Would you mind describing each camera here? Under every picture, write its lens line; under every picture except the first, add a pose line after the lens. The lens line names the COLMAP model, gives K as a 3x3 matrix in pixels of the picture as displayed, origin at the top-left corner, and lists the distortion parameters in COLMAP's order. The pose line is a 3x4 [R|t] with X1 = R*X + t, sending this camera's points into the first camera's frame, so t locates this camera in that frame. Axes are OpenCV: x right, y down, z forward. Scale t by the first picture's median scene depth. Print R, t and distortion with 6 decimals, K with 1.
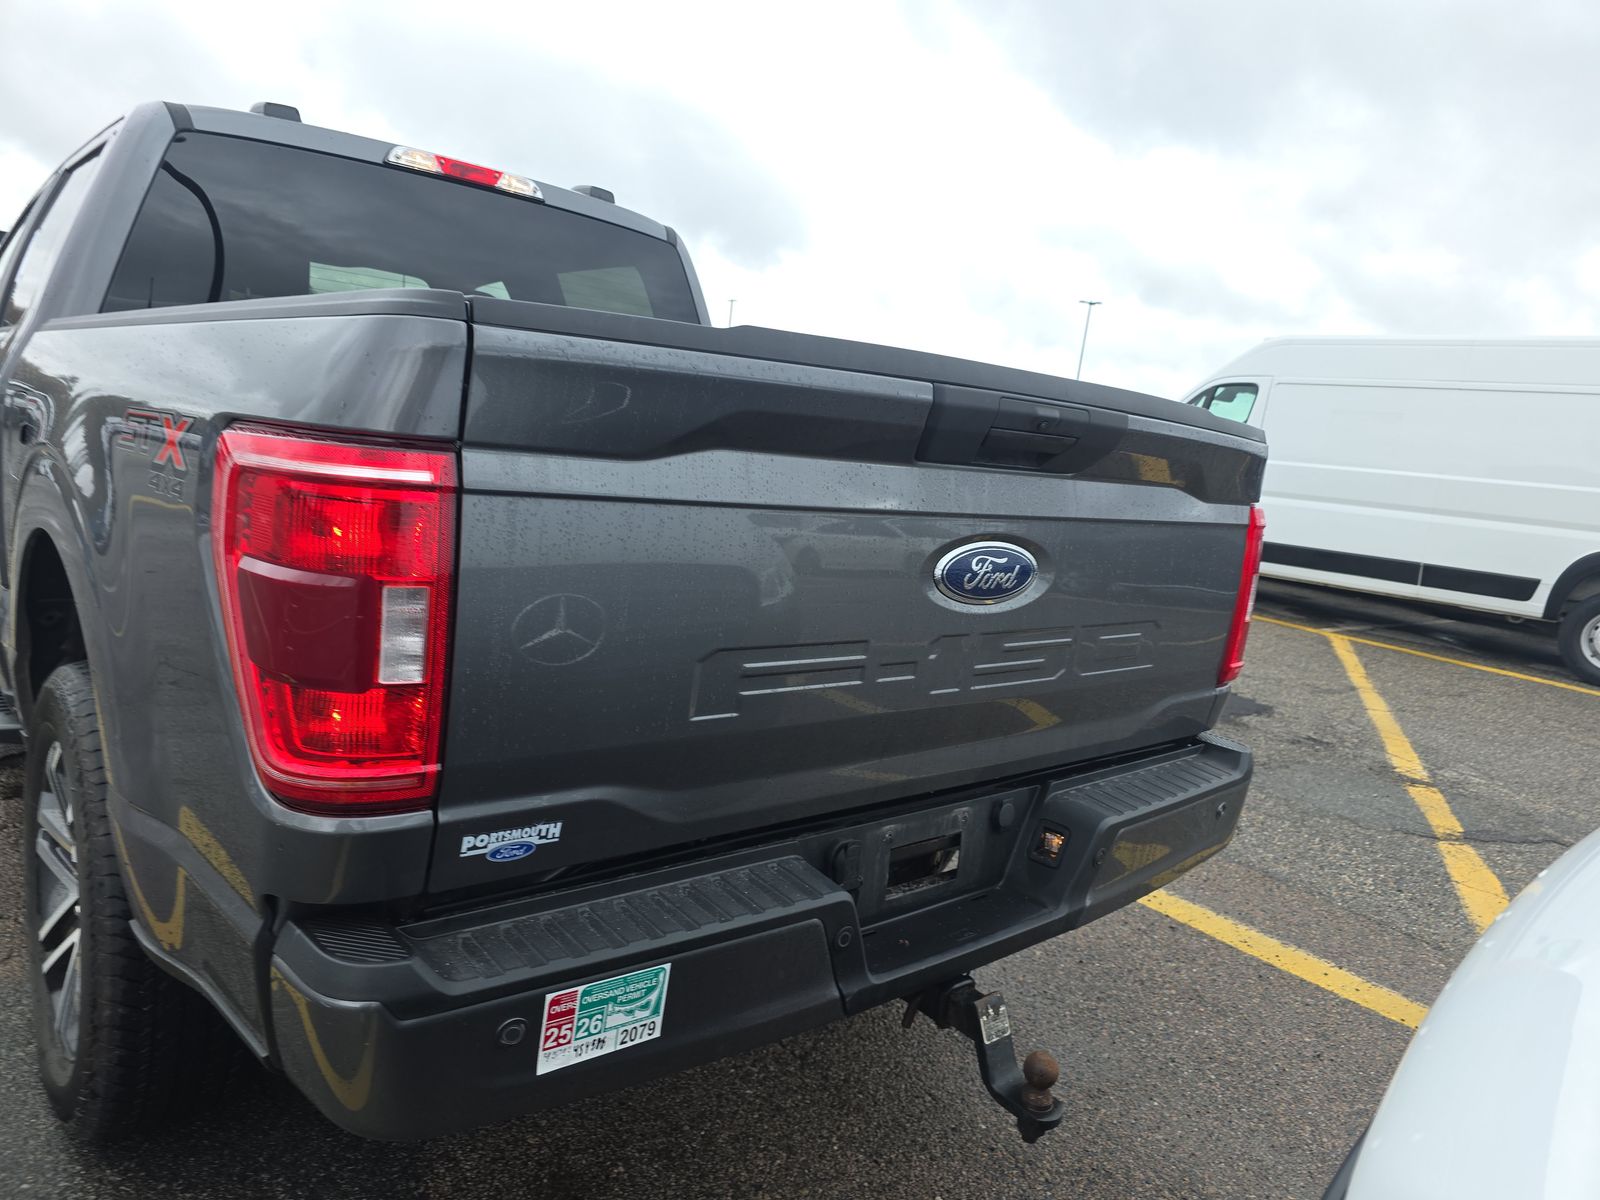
lens RADIAL K [[1067.0, 0, 844.5], [0, 1067.0, 596.2], [0, 0, 1]] dist [0.041203, -0.035358]
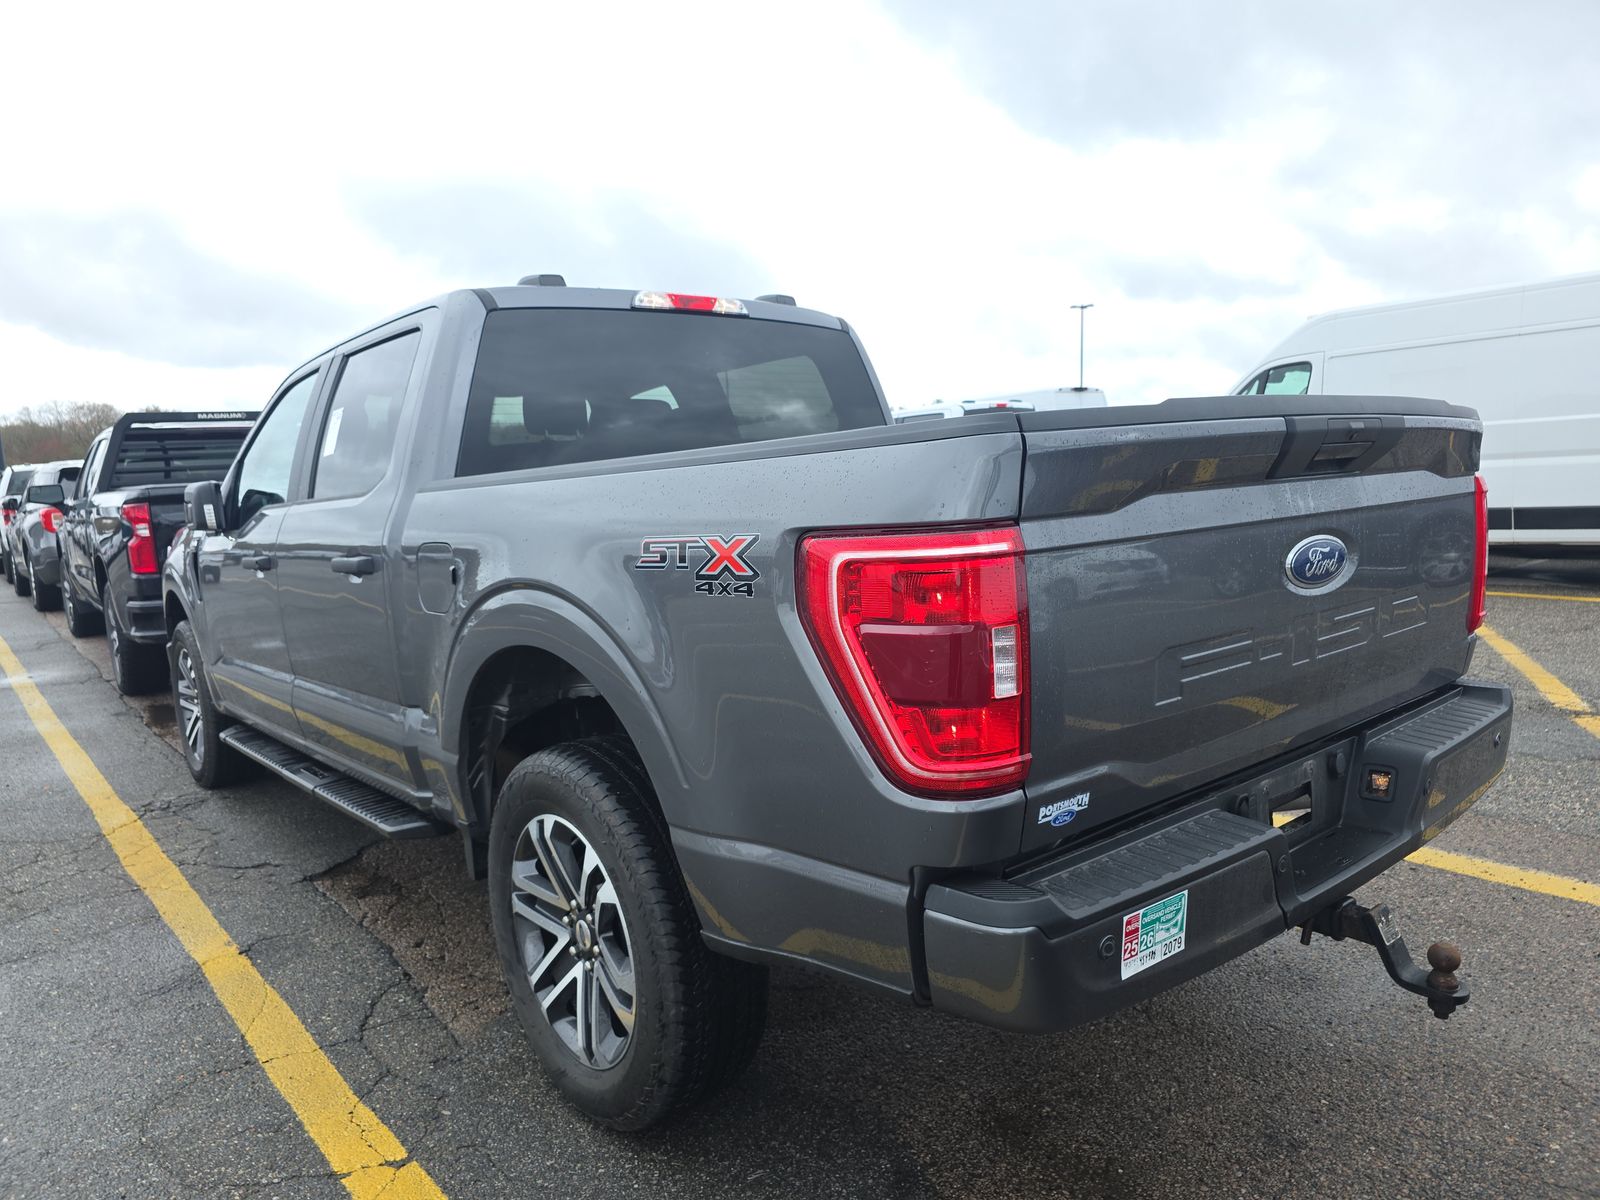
lens RADIAL K [[1067.0, 0, 815.1], [0, 1067.0, 597.2], [0, 0, 1]] dist [0.041203, -0.035358]
pose [[0.986955, -0.152329, -0.052106, -0.368018], [0.150208, 0.987741, -0.042480, -0.015044], [0.057938, 0.034099, 0.997738, -0.253823]]
